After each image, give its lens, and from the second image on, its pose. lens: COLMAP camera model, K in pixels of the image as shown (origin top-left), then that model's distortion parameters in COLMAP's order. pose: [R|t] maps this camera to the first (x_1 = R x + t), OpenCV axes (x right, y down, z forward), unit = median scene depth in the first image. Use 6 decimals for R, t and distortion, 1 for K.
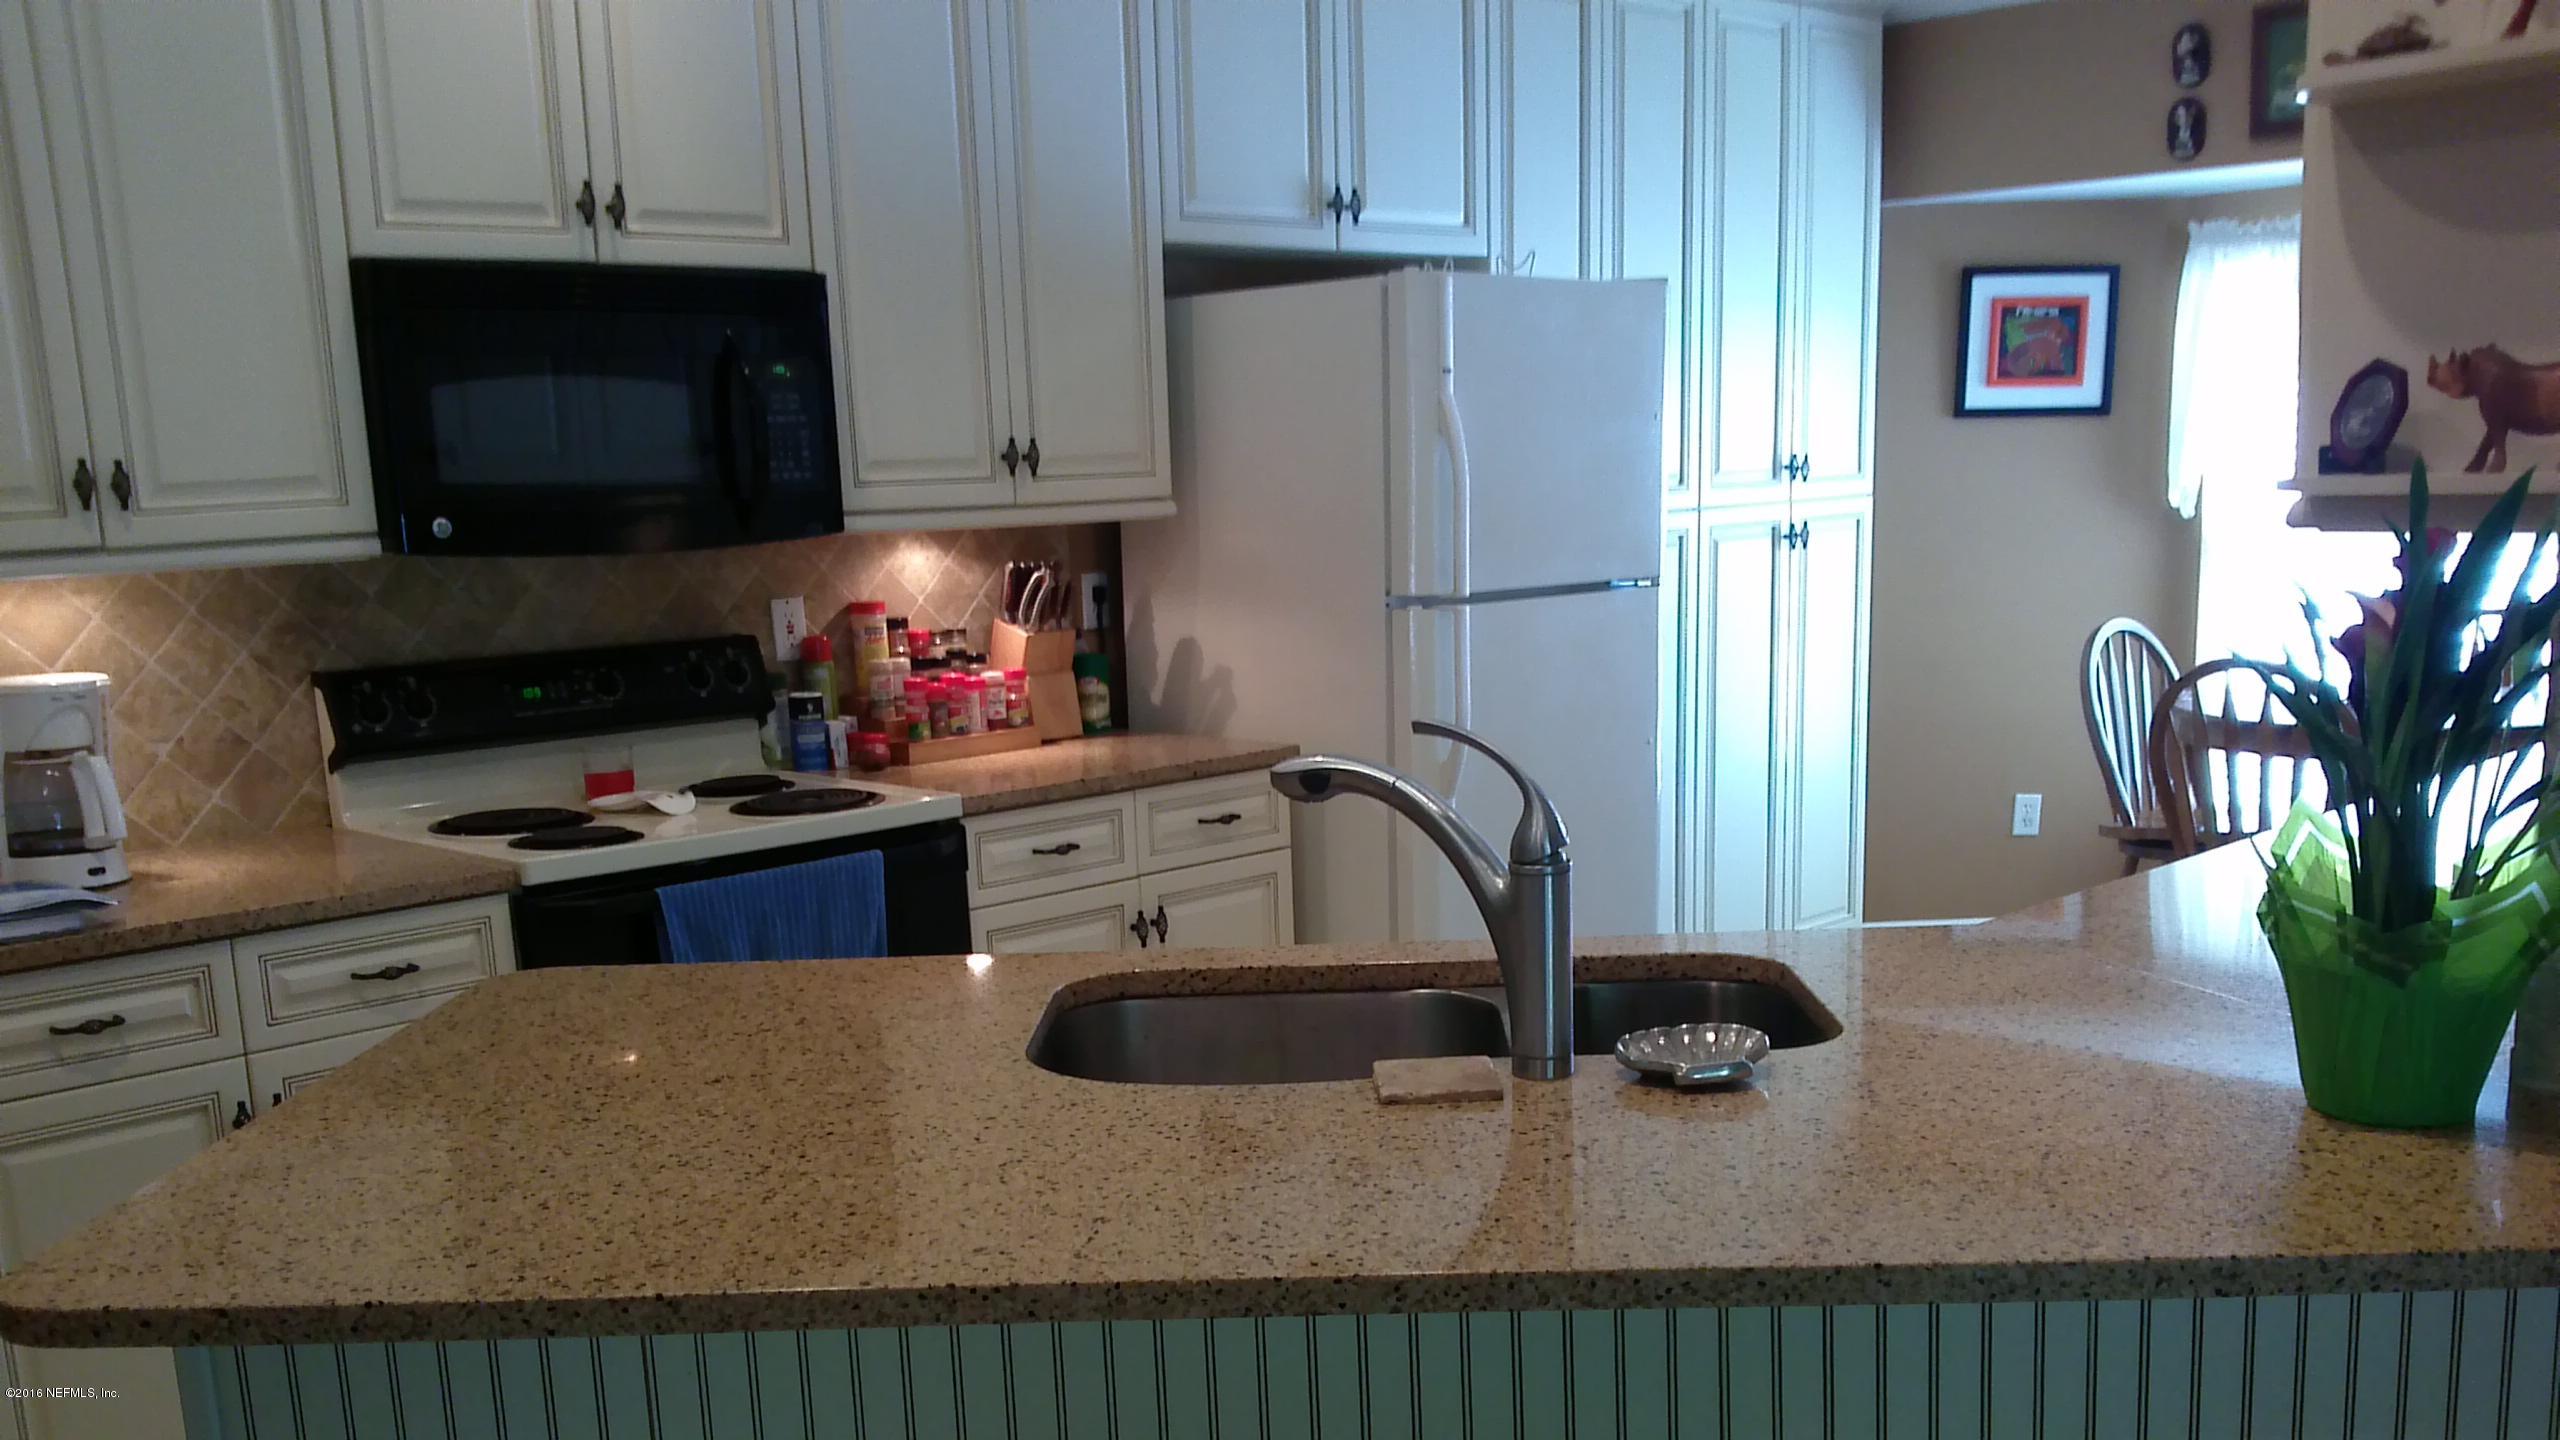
lens RADIAL K [[2053.2, 0, 1293.8], [0, 2053.2, 872.1], [0, 0, 1]] dist [0.114206, -0.269588]
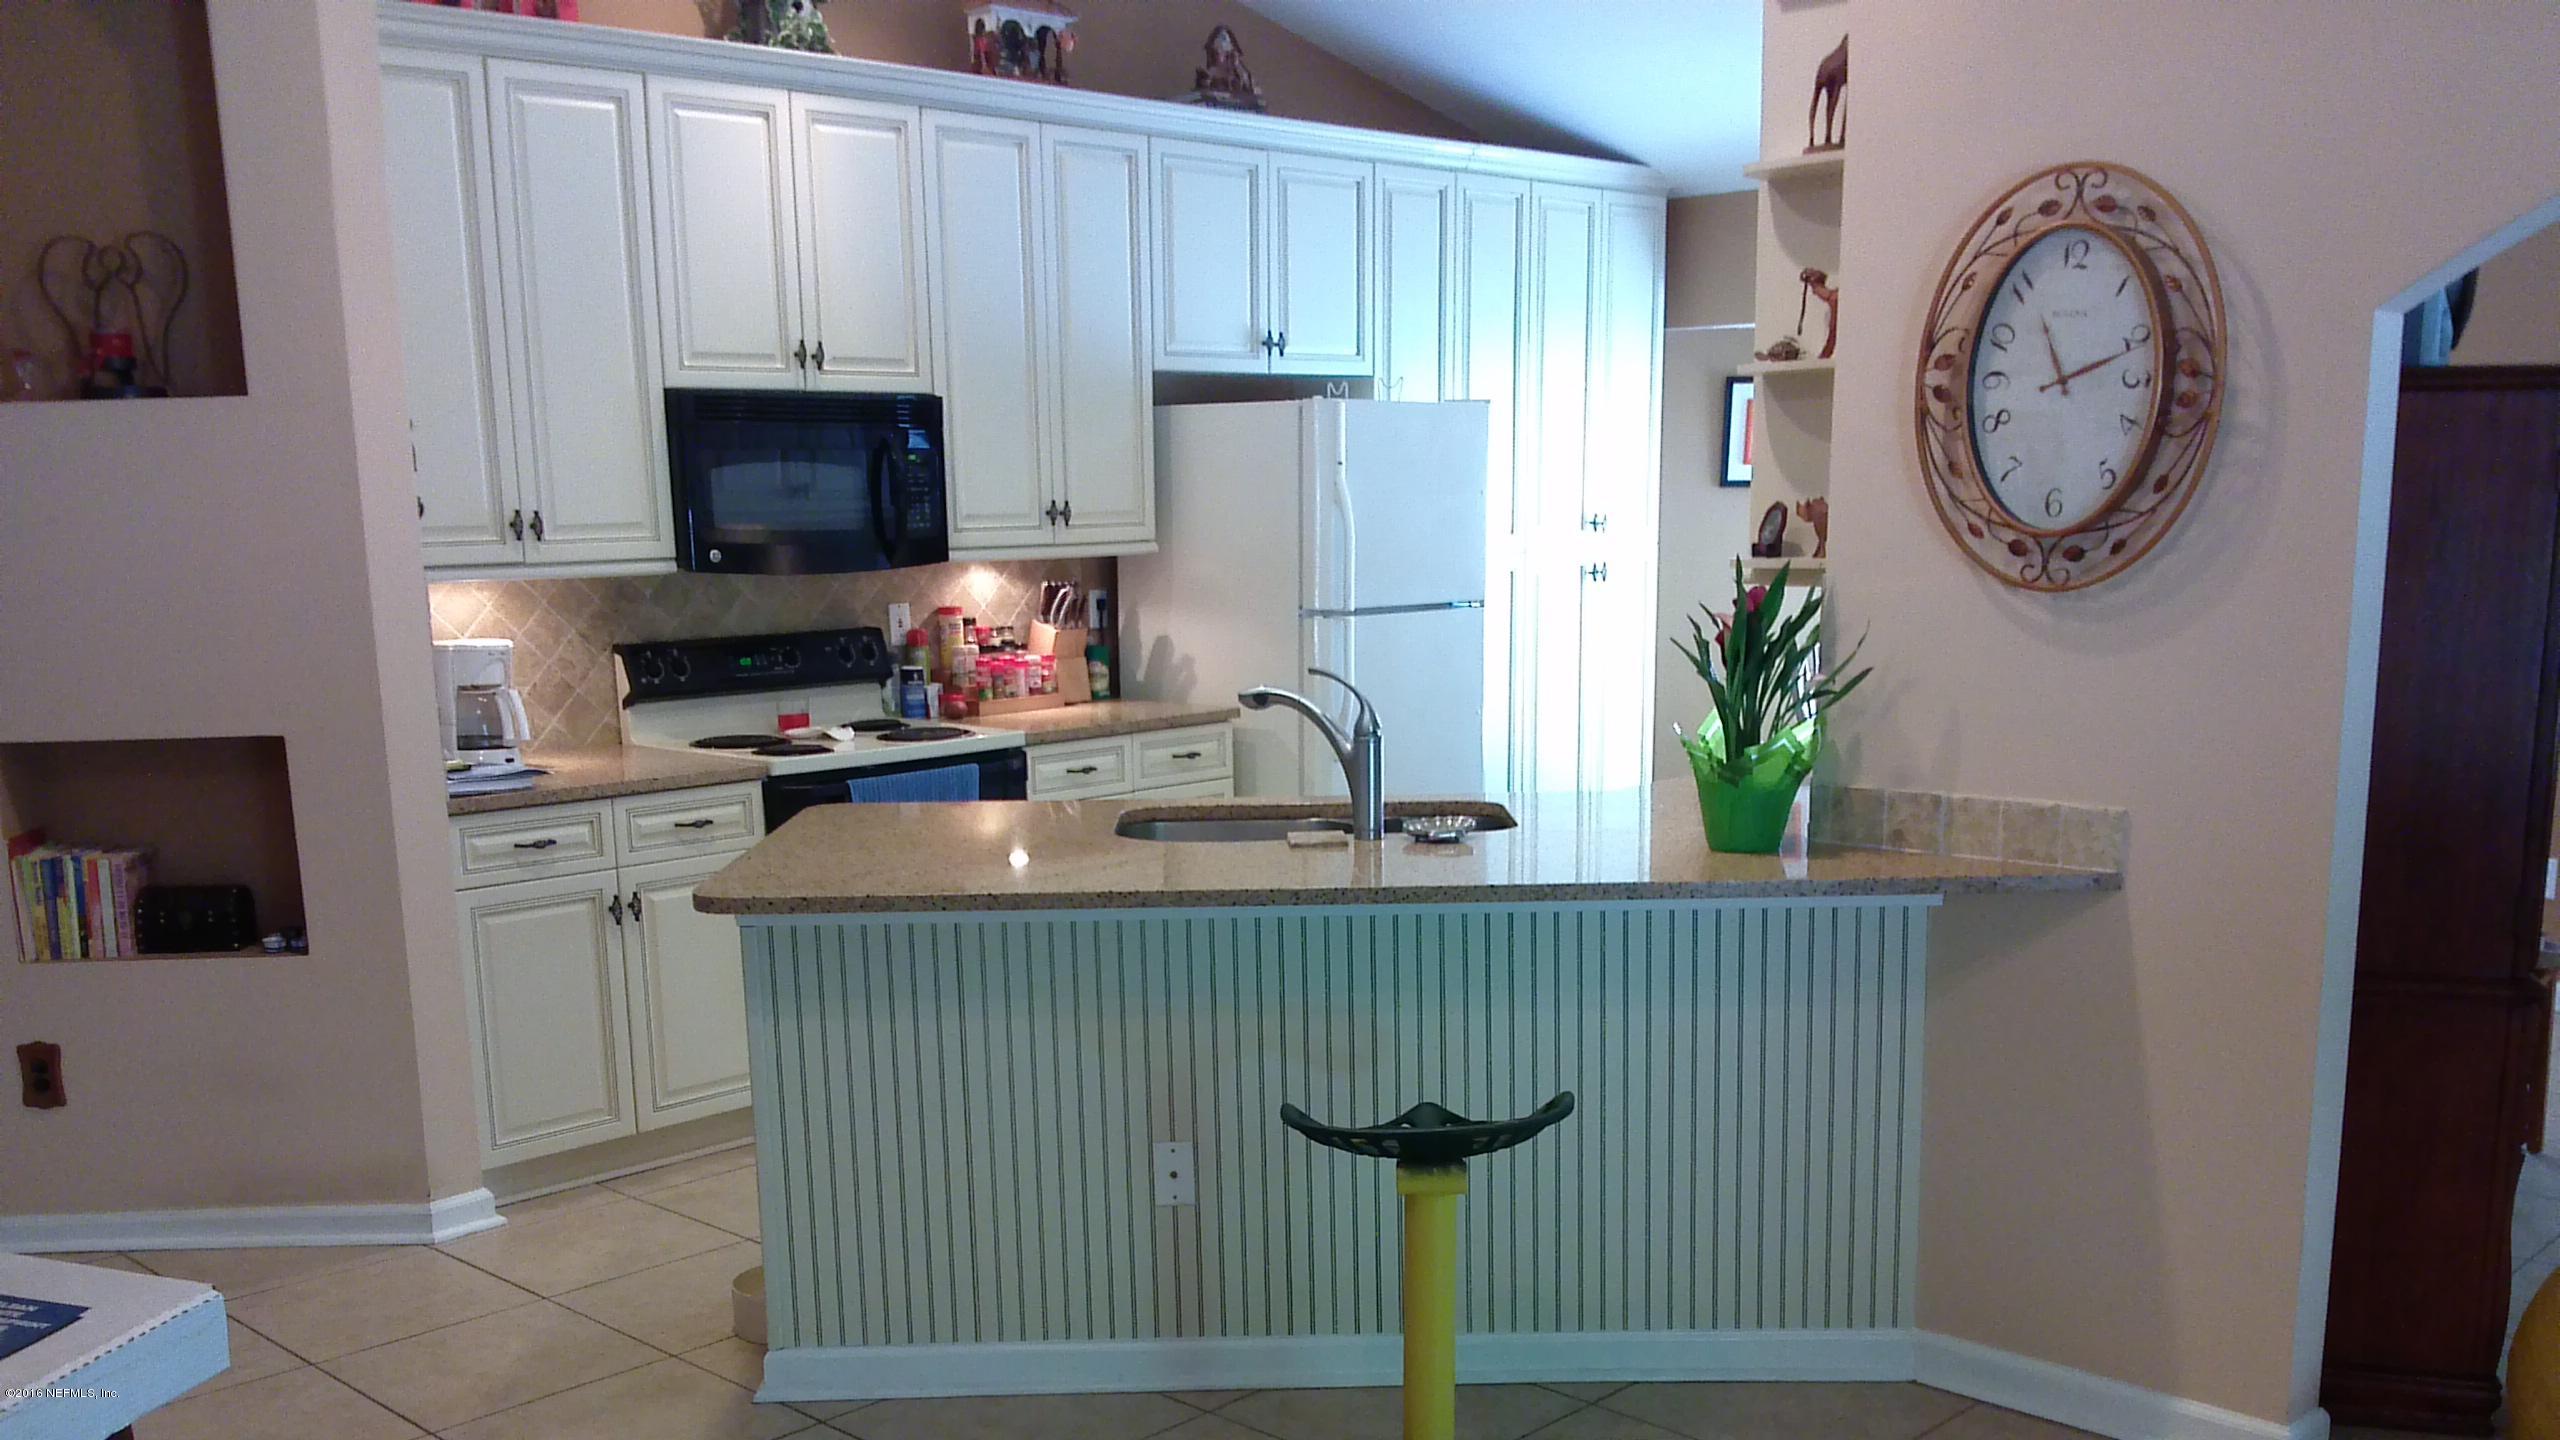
lens RADIAL K [[2053.2, 0, 1293.8], [0, 2053.2, 872.1], [0, 0, 1]] dist [0.114206, -0.269588]
pose [[0.999042, 0.013347, 0.041670, -0.019823], [-0.013059, 0.999889, -0.007176, 0.071861], [-0.041761, 0.006625, 0.999106, -0.523434]]
